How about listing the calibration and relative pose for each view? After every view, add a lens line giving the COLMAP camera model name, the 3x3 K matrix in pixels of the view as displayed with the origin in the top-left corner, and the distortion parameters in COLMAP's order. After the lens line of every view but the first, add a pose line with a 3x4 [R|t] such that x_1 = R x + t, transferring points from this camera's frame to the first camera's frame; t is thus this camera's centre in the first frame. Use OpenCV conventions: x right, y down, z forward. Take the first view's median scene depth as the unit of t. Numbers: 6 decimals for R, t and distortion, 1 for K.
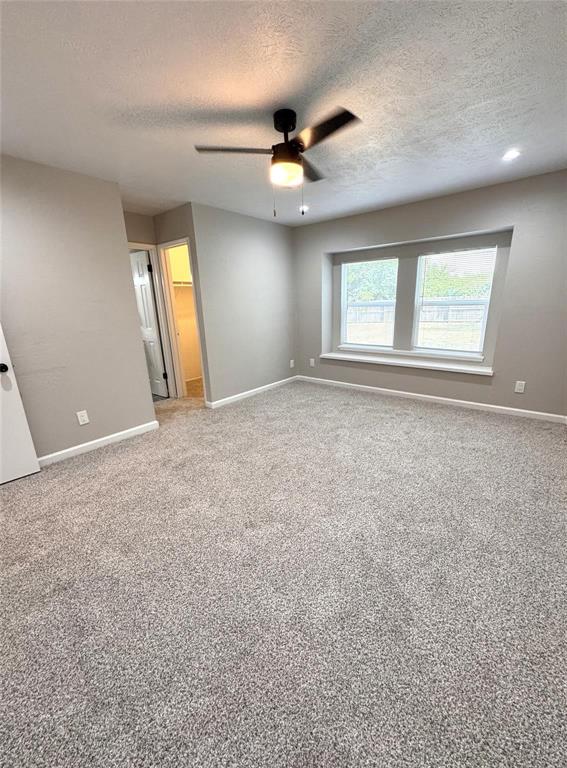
lens RADIAL K [[313.4, 0, 283.5], [0, 313.4, 384.0], [0, 0, 1]] dist [-0.000392, 0.000007]
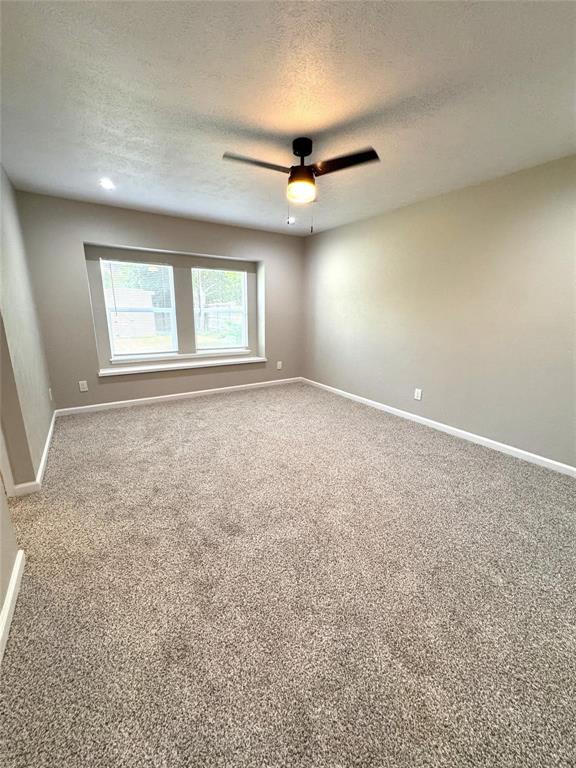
lens RADIAL K [[313.6, 0, 288.0], [0, 313.6, 384.0], [0, 0, 1]] dist [0.000135, 0.000245]
pose [[0.290332, -0.193612, 0.937135, -0.644253], [0.218939, 0.966781, 0.131908, -0.088700], [-0.931543, 0.166878, 0.323077, 0.425321]]
